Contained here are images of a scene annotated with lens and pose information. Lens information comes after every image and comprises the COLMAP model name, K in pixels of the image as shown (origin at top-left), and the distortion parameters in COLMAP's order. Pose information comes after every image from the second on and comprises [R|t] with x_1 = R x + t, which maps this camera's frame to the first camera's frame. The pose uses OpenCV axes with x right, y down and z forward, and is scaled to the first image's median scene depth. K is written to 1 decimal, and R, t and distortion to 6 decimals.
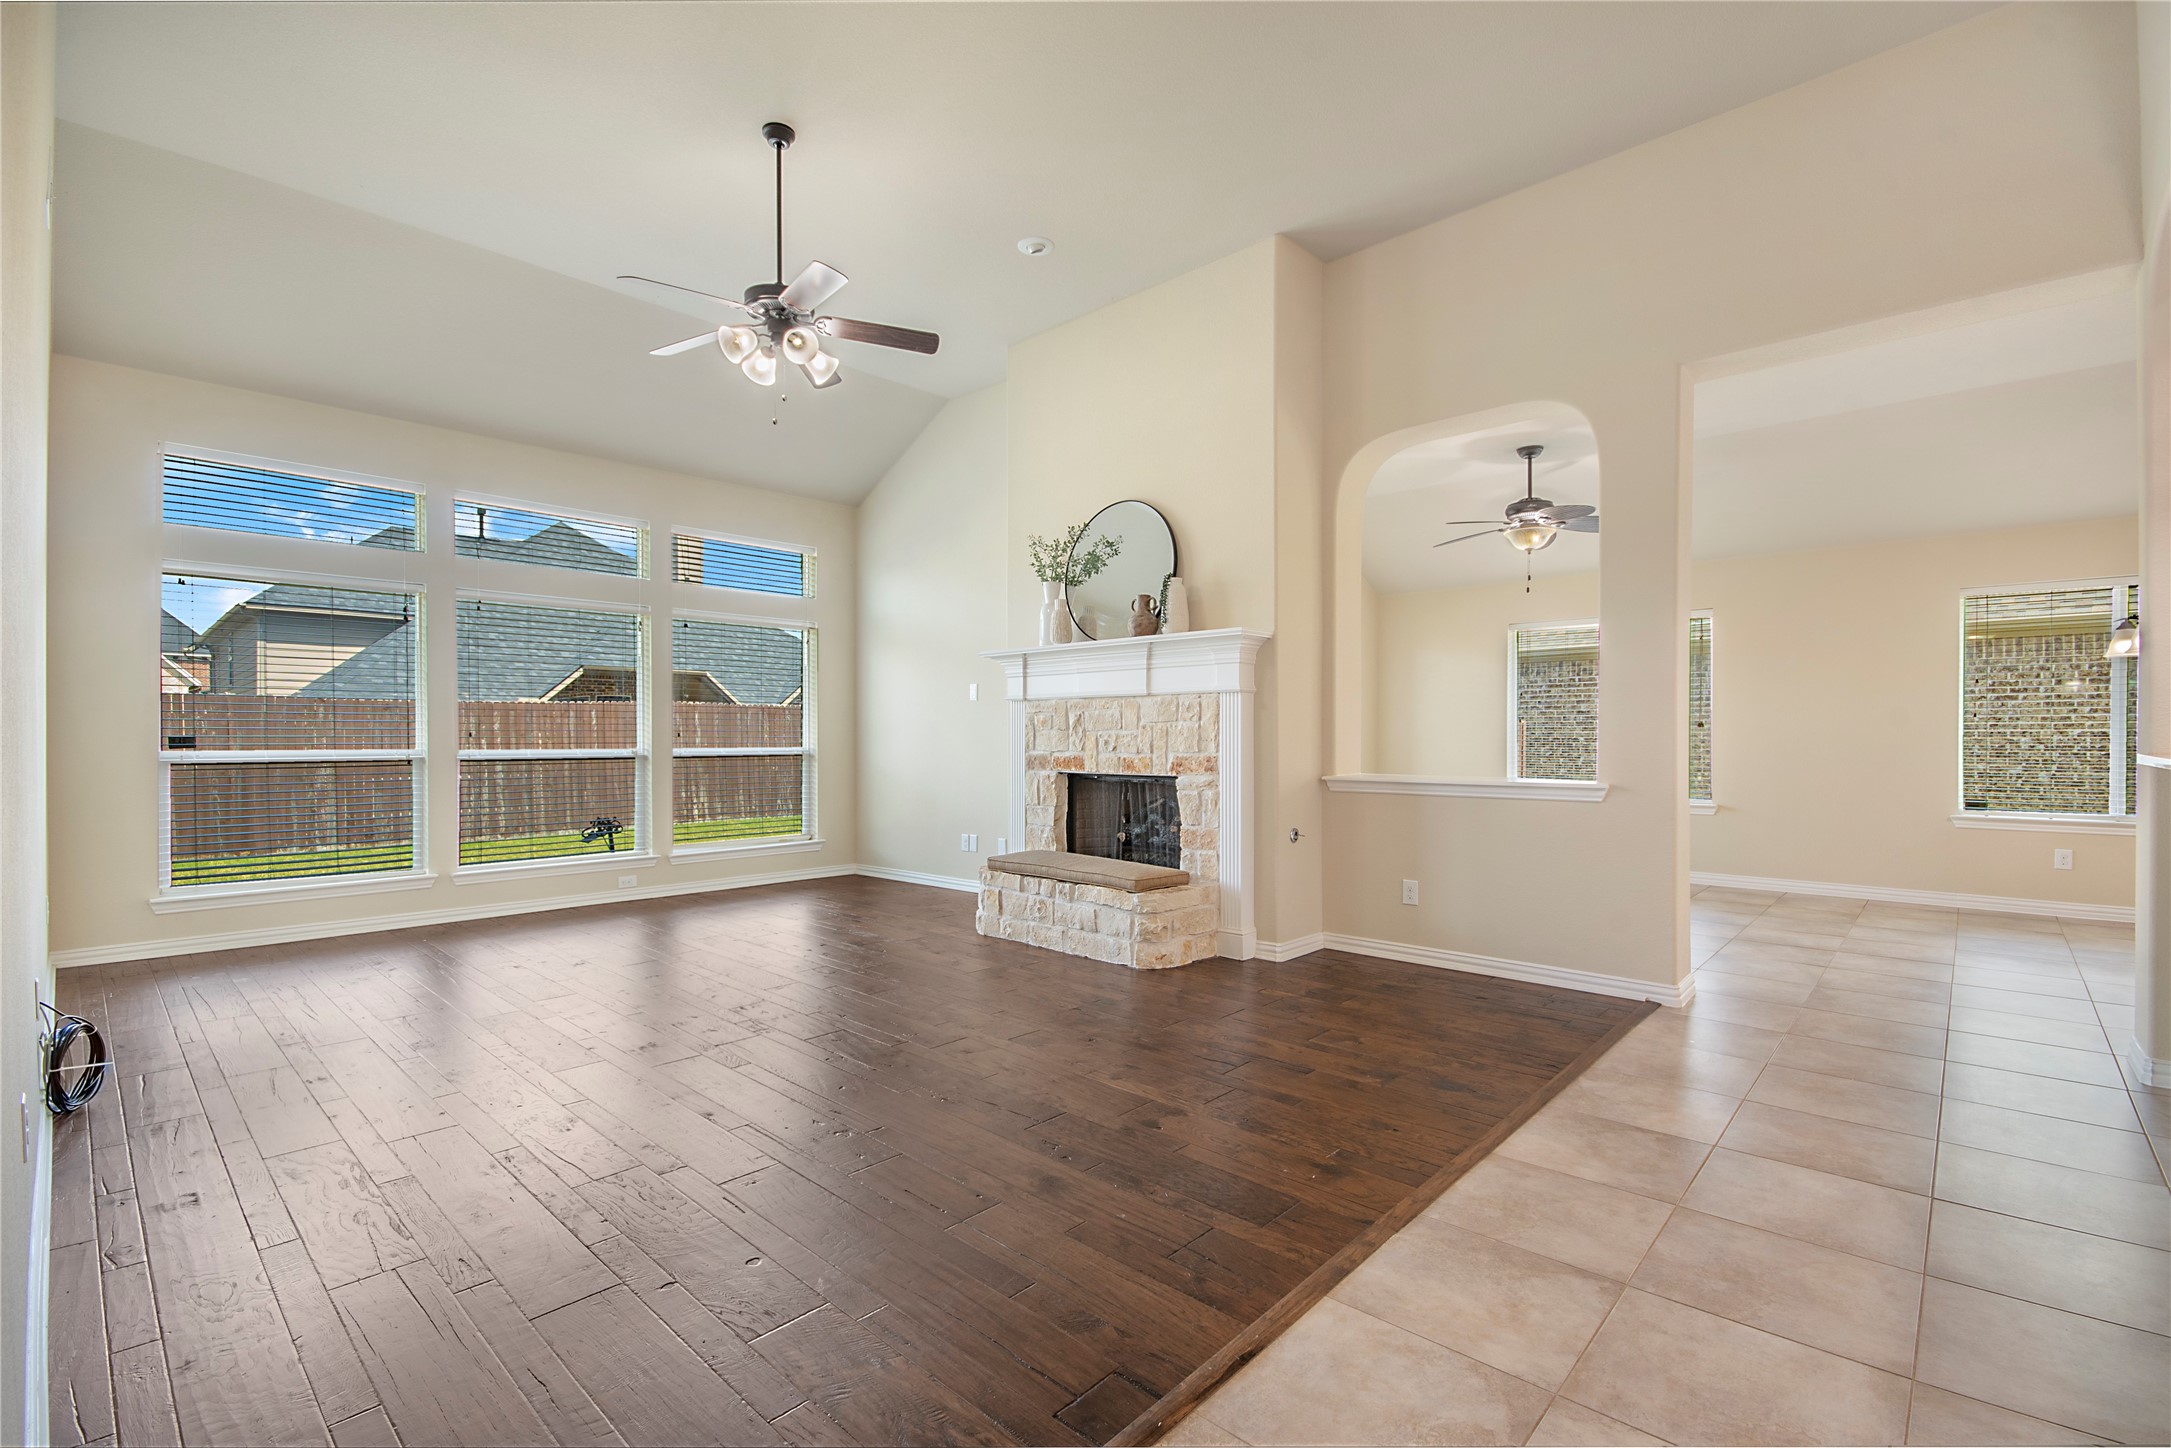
lens RADIAL K [[979.3, 0, 1098.6], [0, 979.3, 731.6], [0, 0, 1]] dist [0.006041, -0.006441]
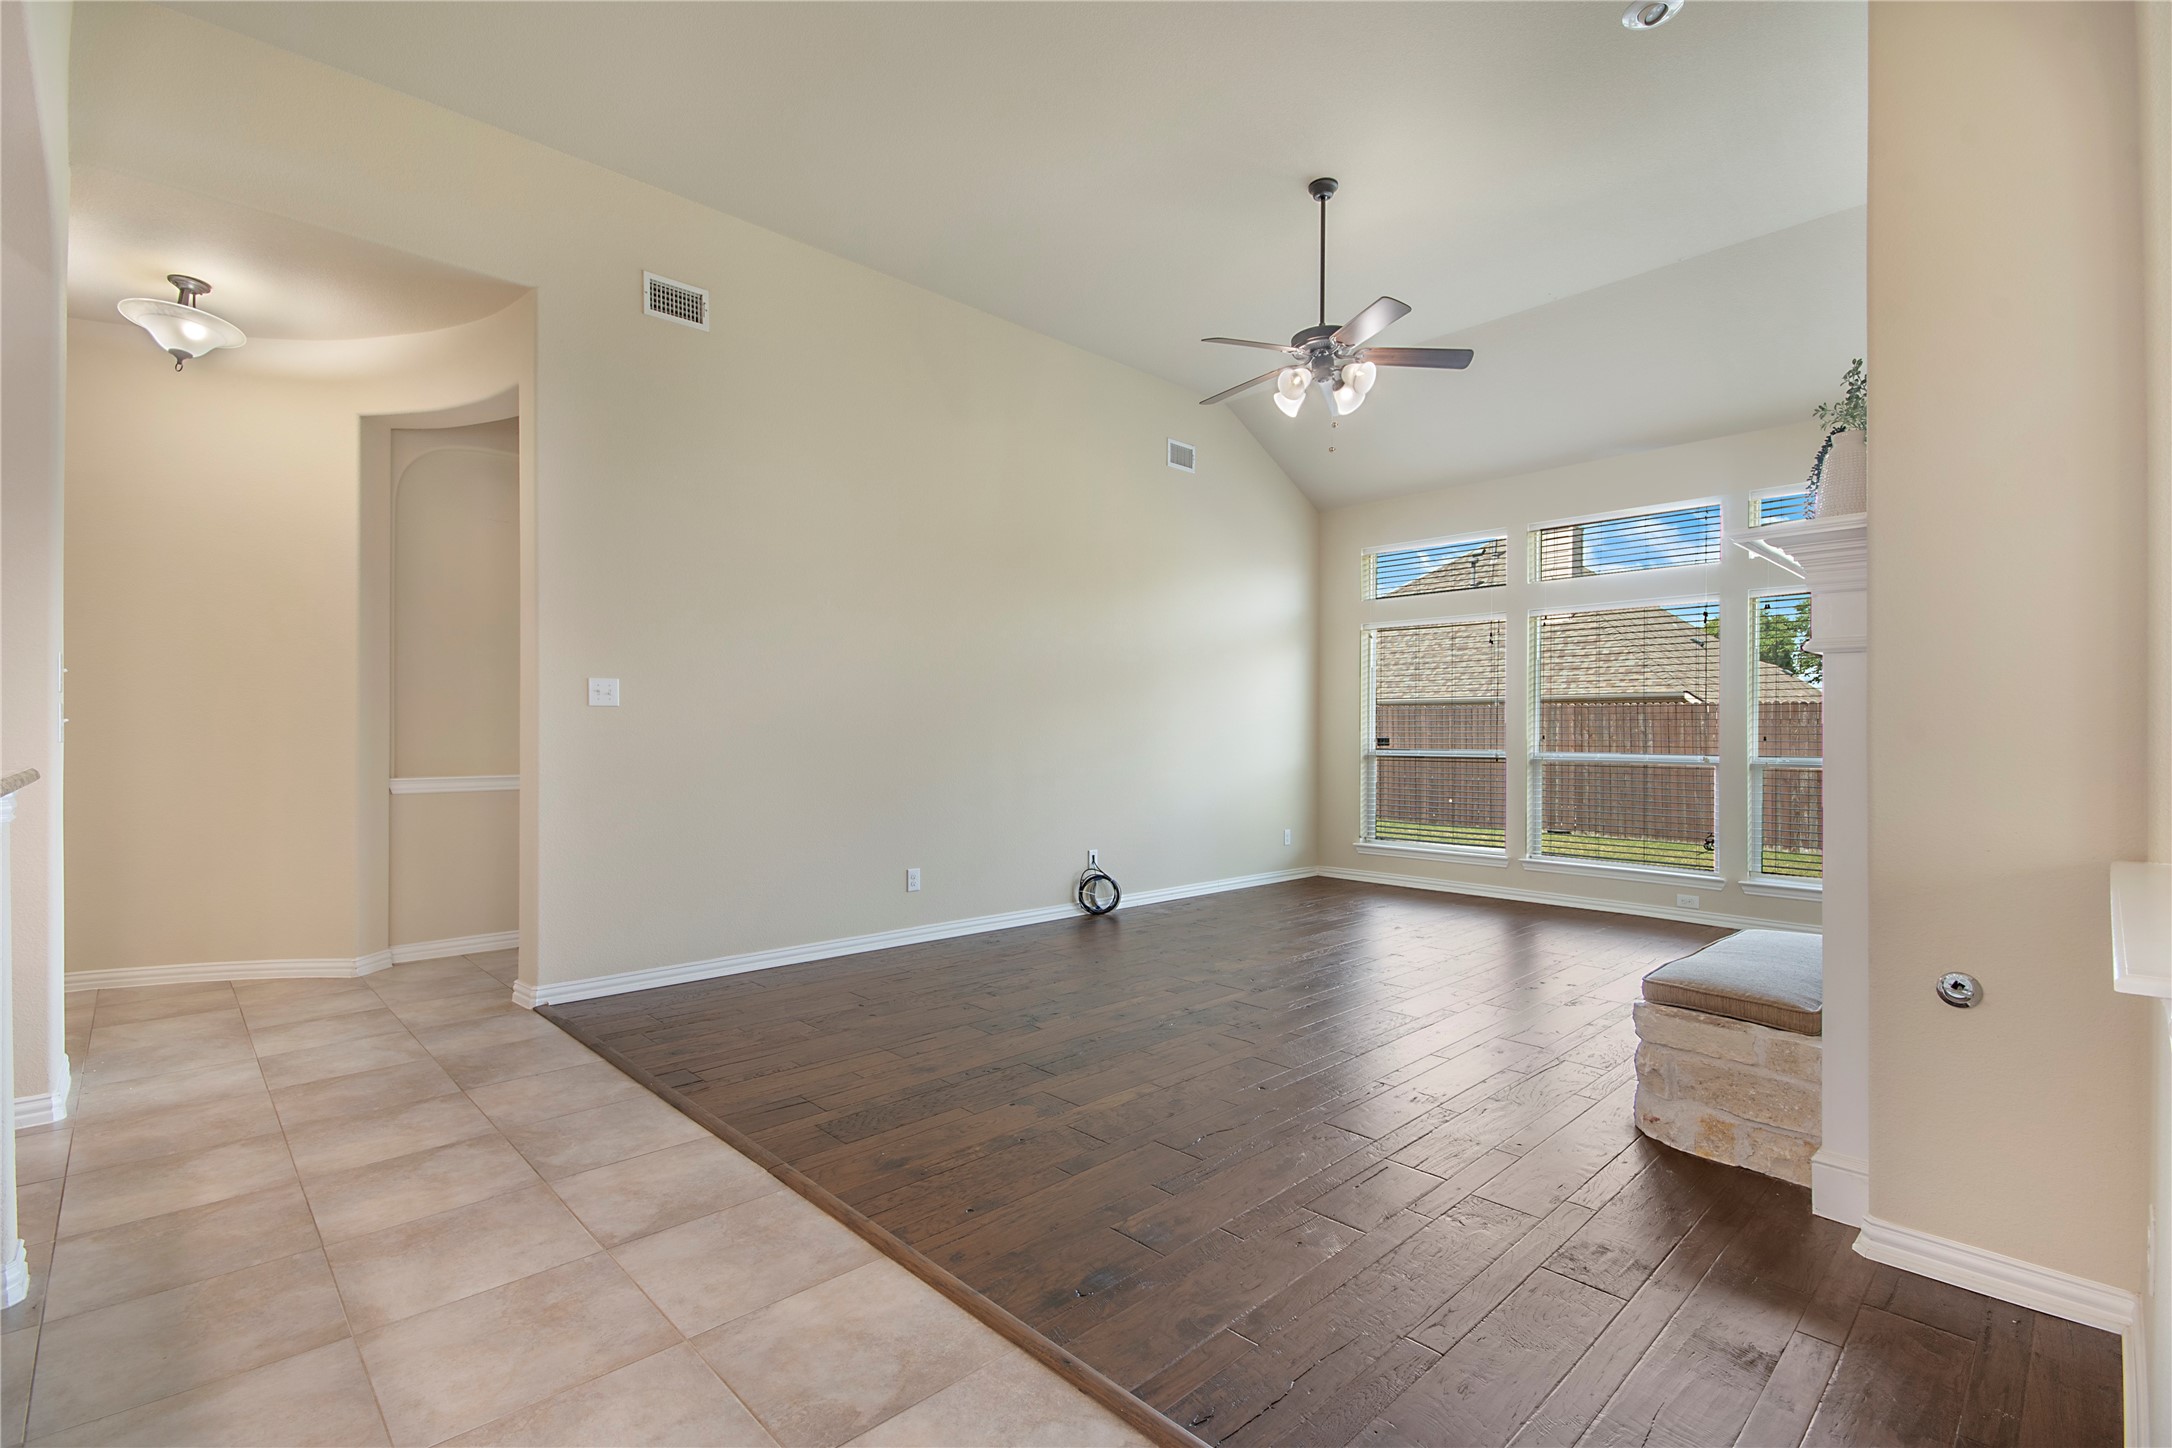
lens RADIAL K [[979.7, 0, 1062.6], [0, 979.7, 740.6], [0, 0, 1]] dist [0.006041, -0.006441]
pose [[-0.086716, 0.005699, -0.996217, 0.622049], [-0.001754, 0.999981, 0.005873, -0.001973], [0.996232, 0.002257, -0.086704, 0.632142]]
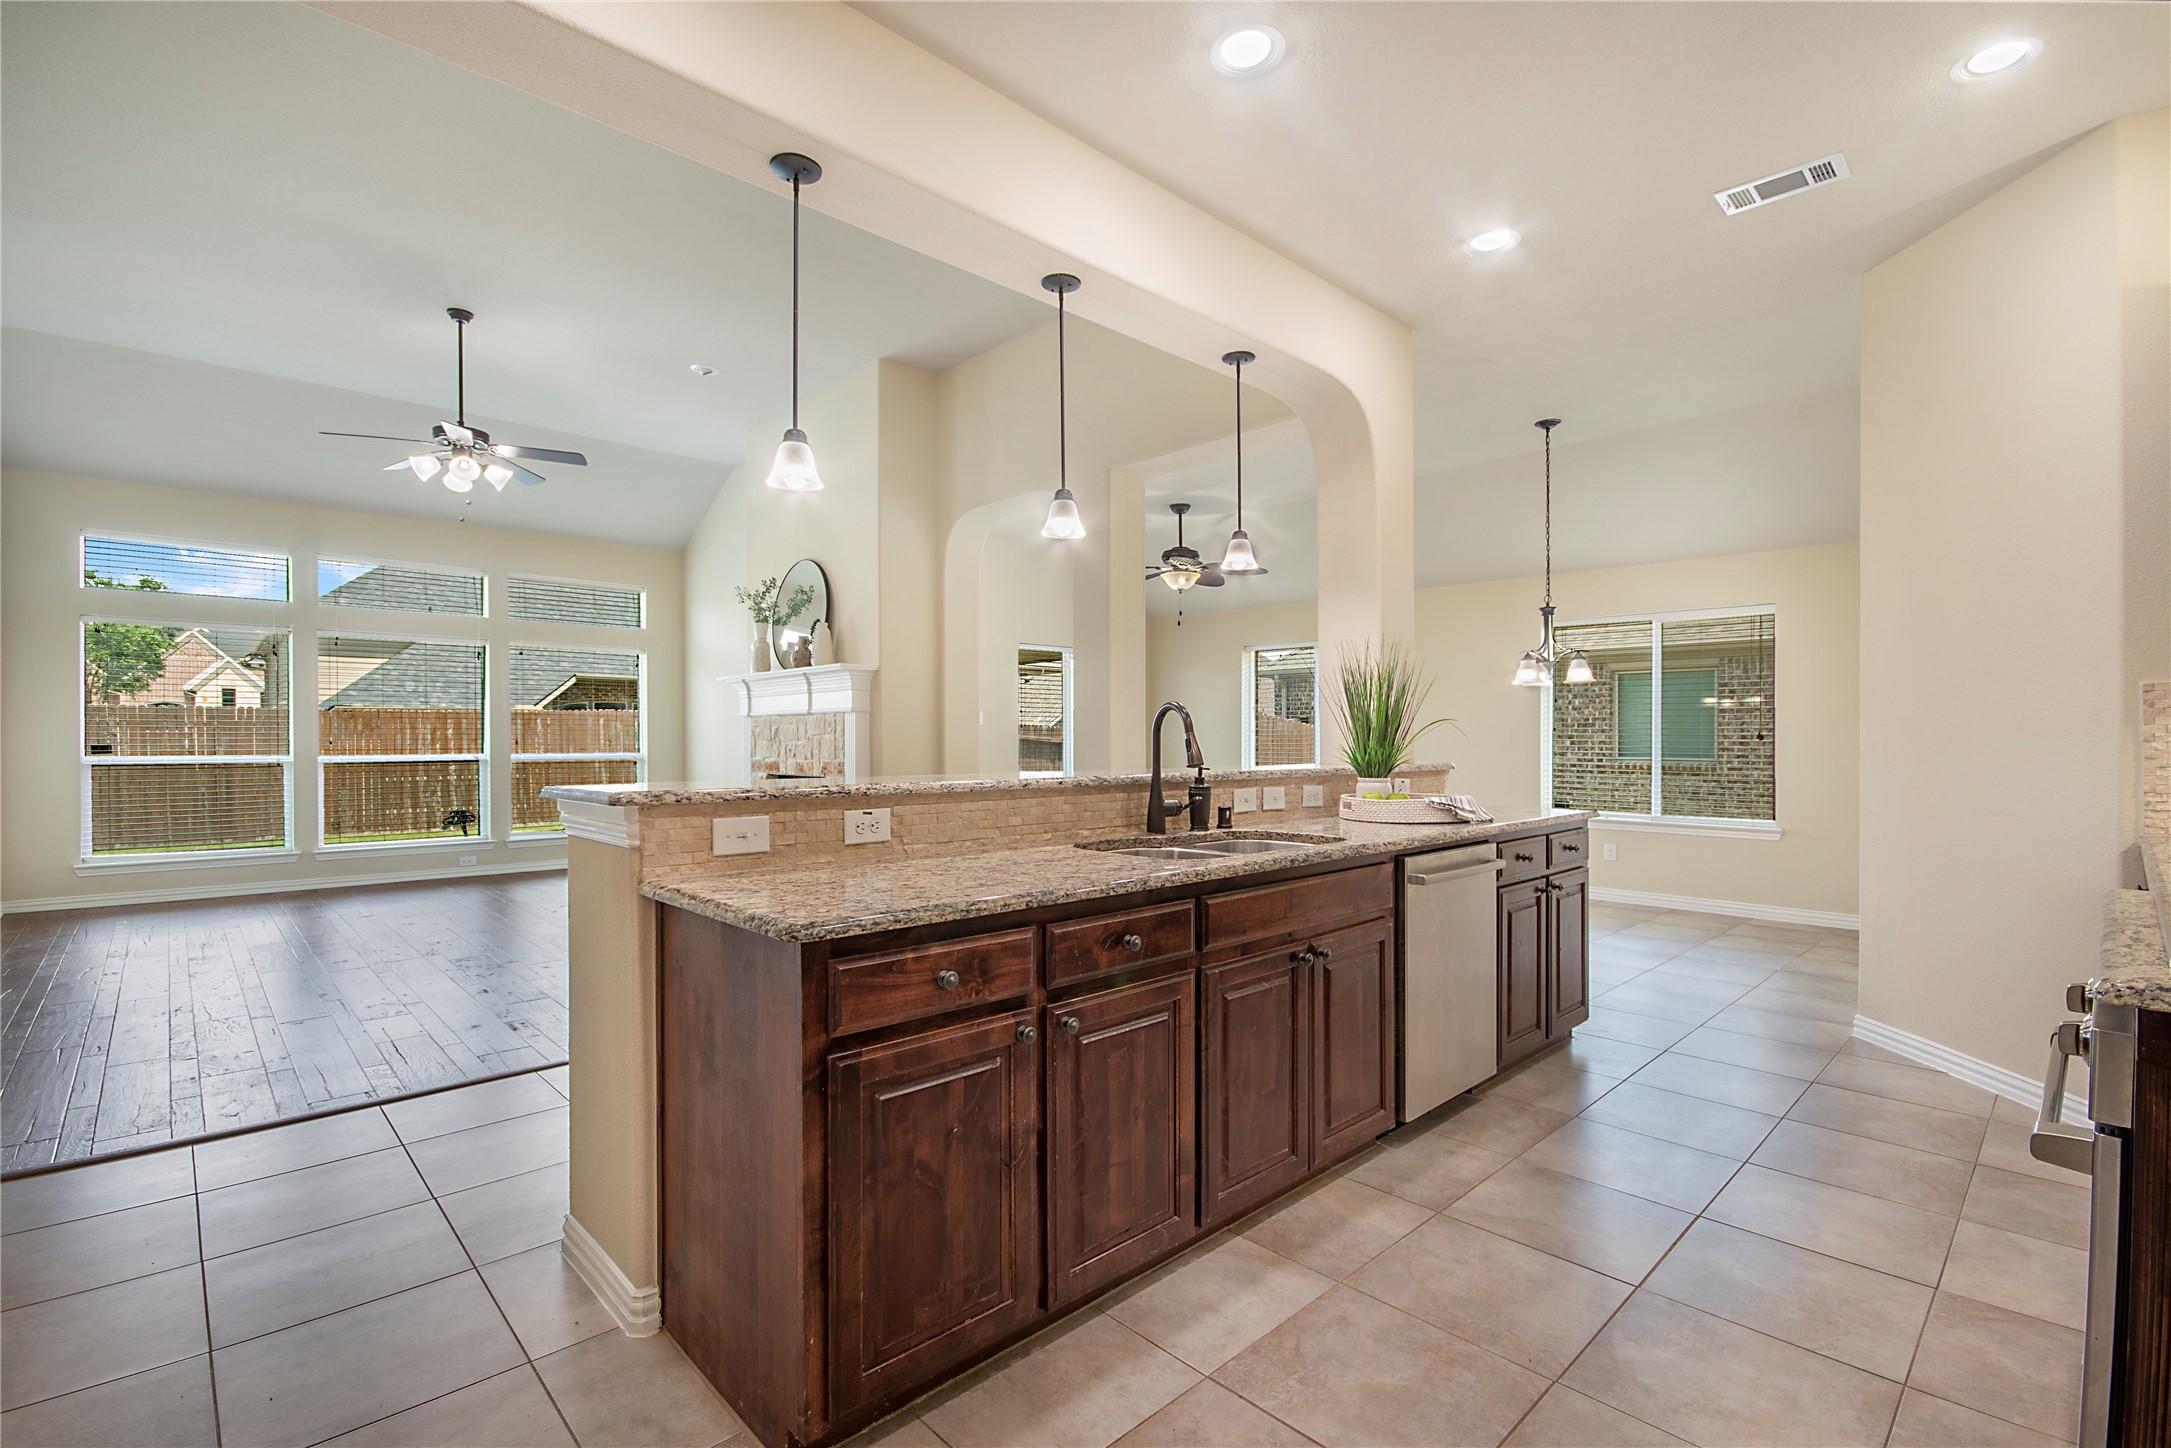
lens RADIAL K [[979.3, 0, 1082.3], [0, 979.3, 736.0], [0, 0, 1]] dist [0.006041, -0.006441]
pose [[0.997261, 0.001015, -0.073959, 0.512228], [-0.000974, 0.999999, 0.000585, -0.009592], [0.073959, -0.000511, 0.997261, -0.252985]]
